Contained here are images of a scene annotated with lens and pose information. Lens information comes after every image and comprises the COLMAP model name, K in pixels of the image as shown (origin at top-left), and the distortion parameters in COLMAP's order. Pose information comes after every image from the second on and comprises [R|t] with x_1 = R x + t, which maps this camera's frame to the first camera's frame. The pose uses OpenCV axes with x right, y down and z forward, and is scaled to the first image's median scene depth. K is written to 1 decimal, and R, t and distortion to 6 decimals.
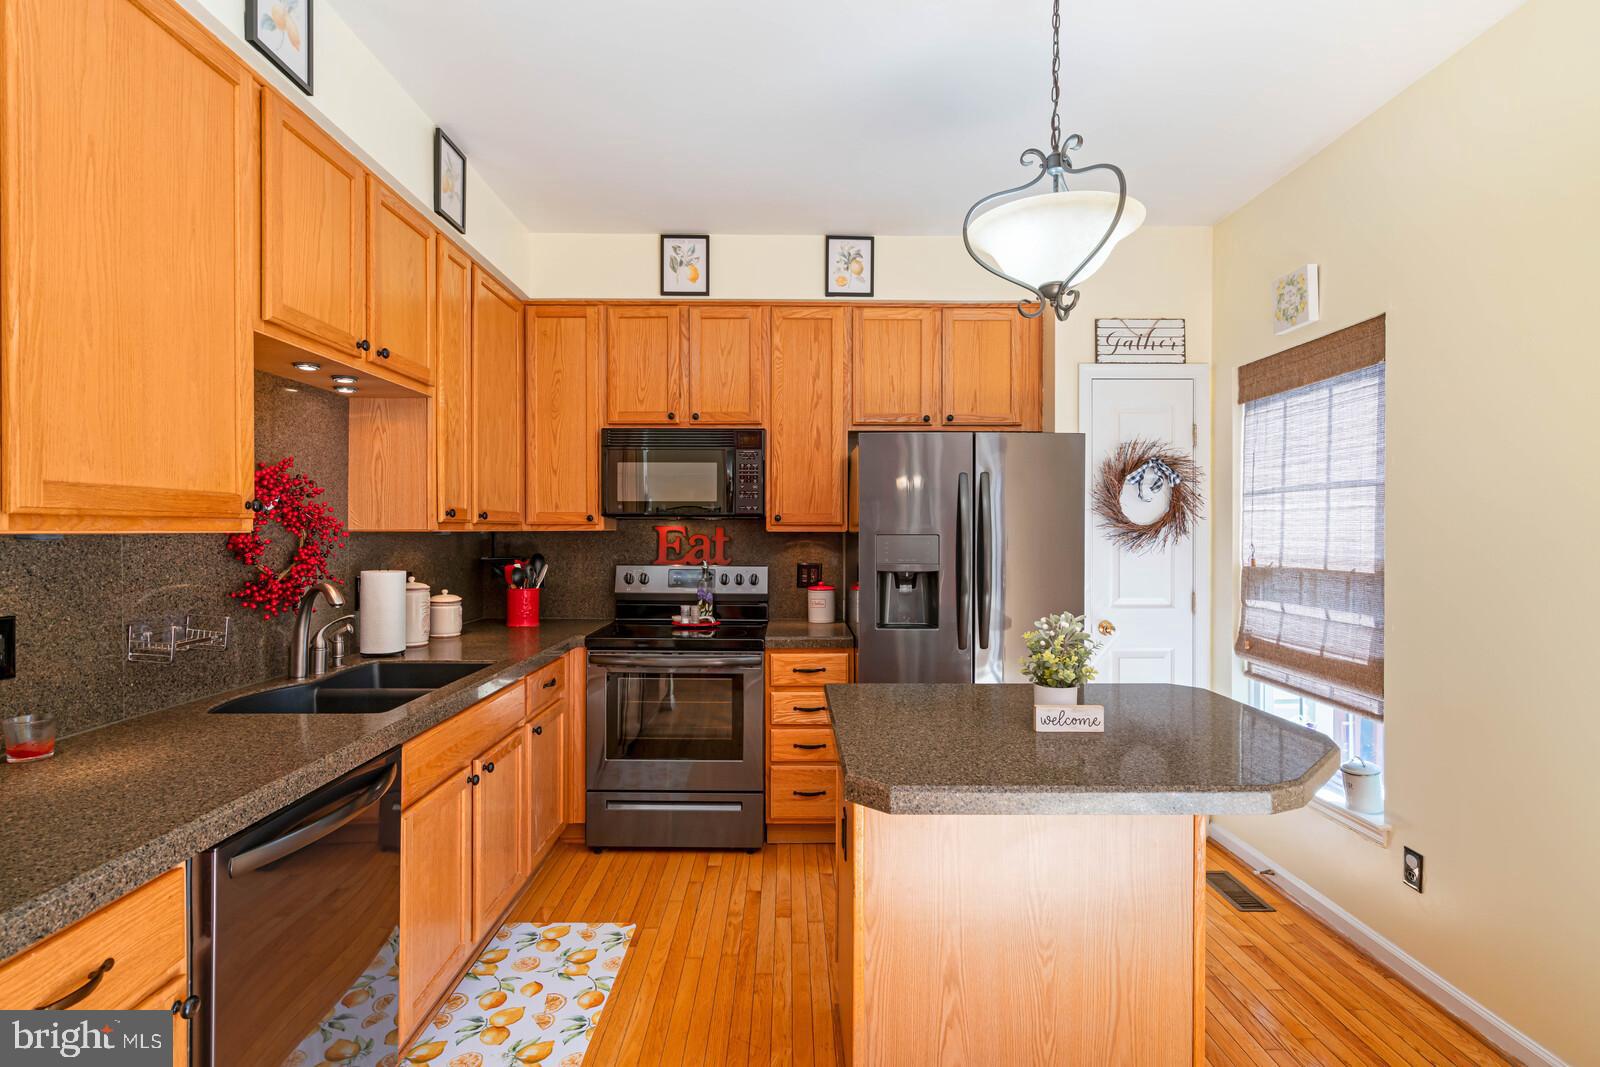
lens RADIAL K [[803.5, 0, 796.2], [0, 803.5, 536.3], [0, 0, 1]] dist [-0.002416, 0.006461]
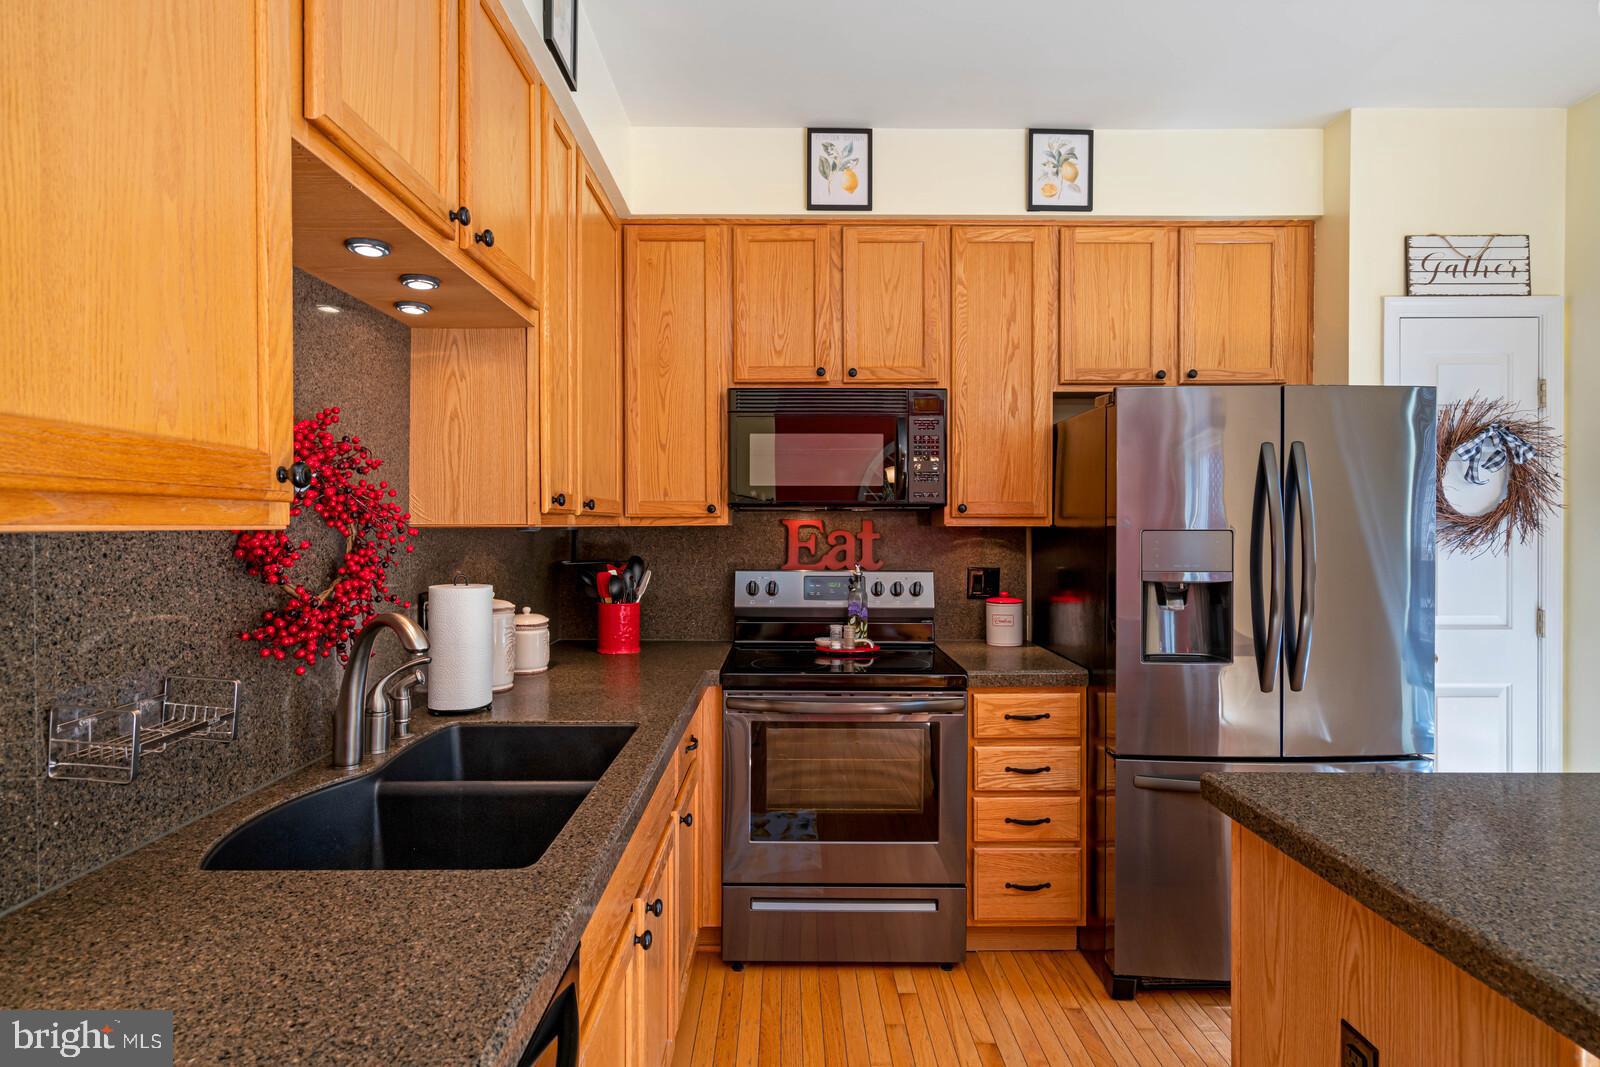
lens RADIAL K [[803.5, 0, 786.0], [0, 803.5, 531.7], [0, 0, 1]] dist [-0.002416, 0.006461]
pose [[0.999993, -0.002047, -0.003124, -0.199434], [0.002047, 0.999998, -0.000091, -0.001285], [0.003124, 0.000085, 0.999995, 0.272296]]
